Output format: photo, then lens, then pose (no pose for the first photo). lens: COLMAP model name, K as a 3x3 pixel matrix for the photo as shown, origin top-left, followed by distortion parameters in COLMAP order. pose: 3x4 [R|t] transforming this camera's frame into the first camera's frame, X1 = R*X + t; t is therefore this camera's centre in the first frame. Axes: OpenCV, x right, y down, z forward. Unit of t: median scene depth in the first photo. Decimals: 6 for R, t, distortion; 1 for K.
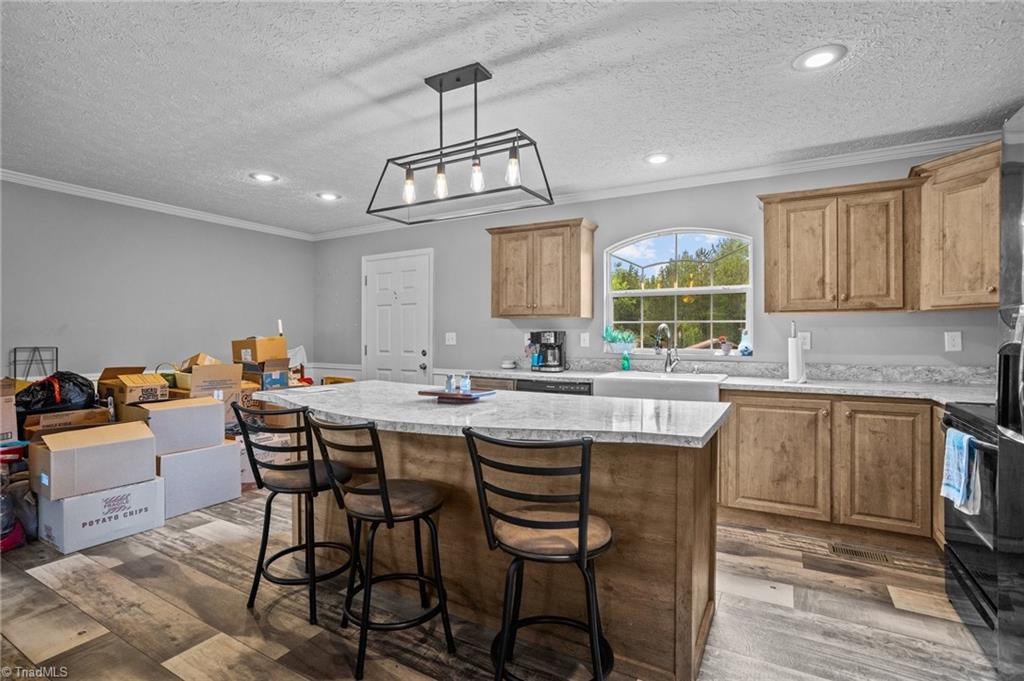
lens RADIAL K [[498.3, 0, 509.0], [0, 498.3, 338.7], [0, 0, 1]] dist [-0.066343, 0.033826]
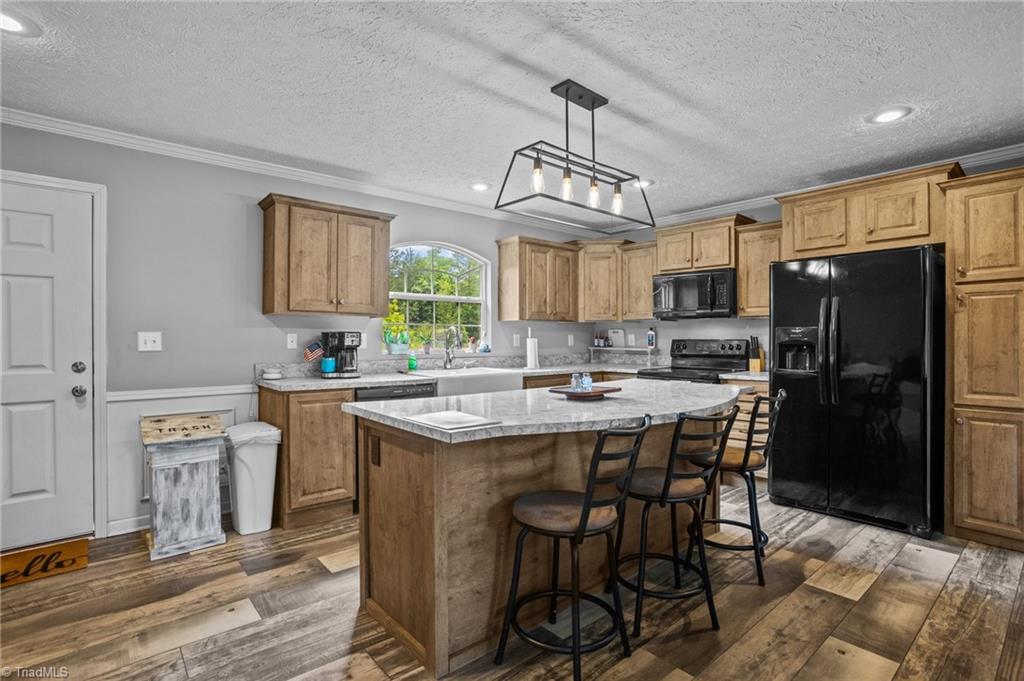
lens RADIAL K [[517.9, 0, 512.0], [0, 517.9, 340.5], [0, 0, 1]] dist [0.002354, 0.000395]
pose [[0.324489, 0.001976, 0.945887, -0.782481], [0.012990, 0.999894, -0.006545, 0.012271], [-0.945800, 0.014411, 0.324429, 0.484596]]
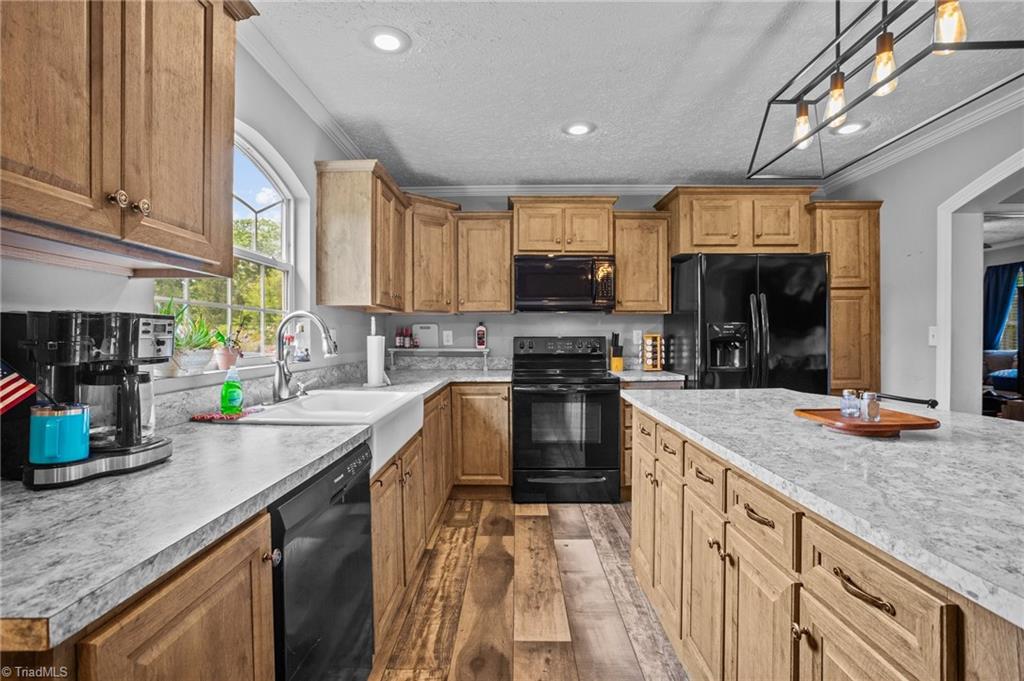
lens RADIAL K [[498.3, 0, 509.0], [0, 498.3, 338.7], [0, 0, 1]] dist [-0.066343, 0.033826]
pose [[-0.485215, 0.002787, 0.874391, -0.272708], [0.019961, 0.999770, 0.007891, 0.000997], [-0.874167, 0.021283, -0.485159, 1.073820]]
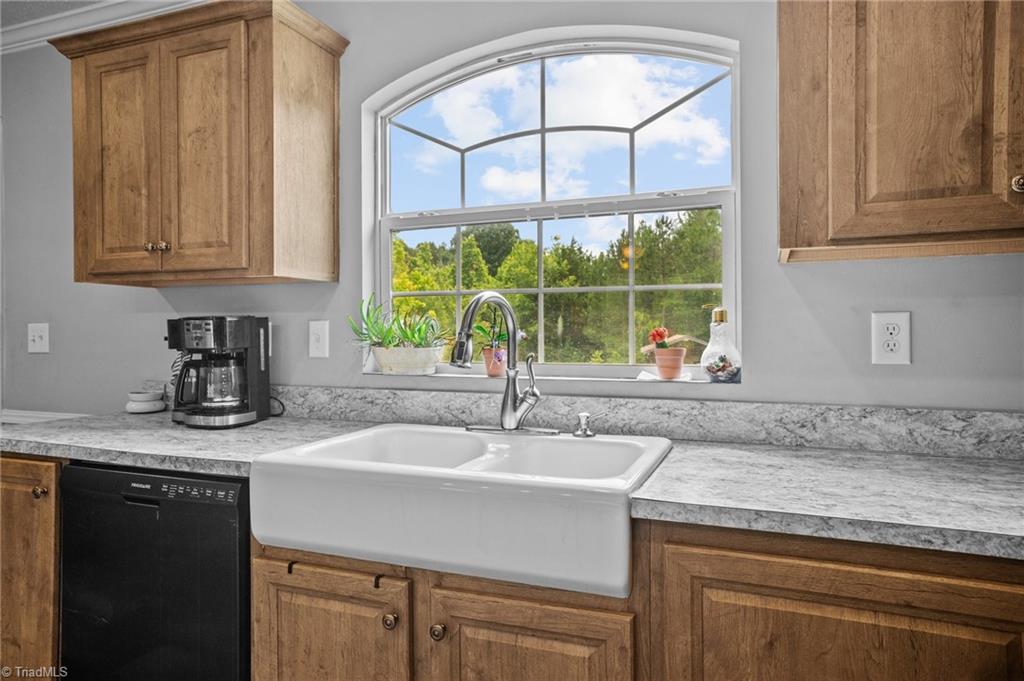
lens RADIAL K [[643.8, 0, 511.6], [0, 643.8, 336.0], [0, 0, 1]] dist [-0.002107, -0.000028]
pose [[0.990766, -0.004753, 0.135497, 0.268956], [0.004952, 0.999987, -0.001128, 0.001415], [-0.135490, 0.001788, 0.990777, 0.560558]]
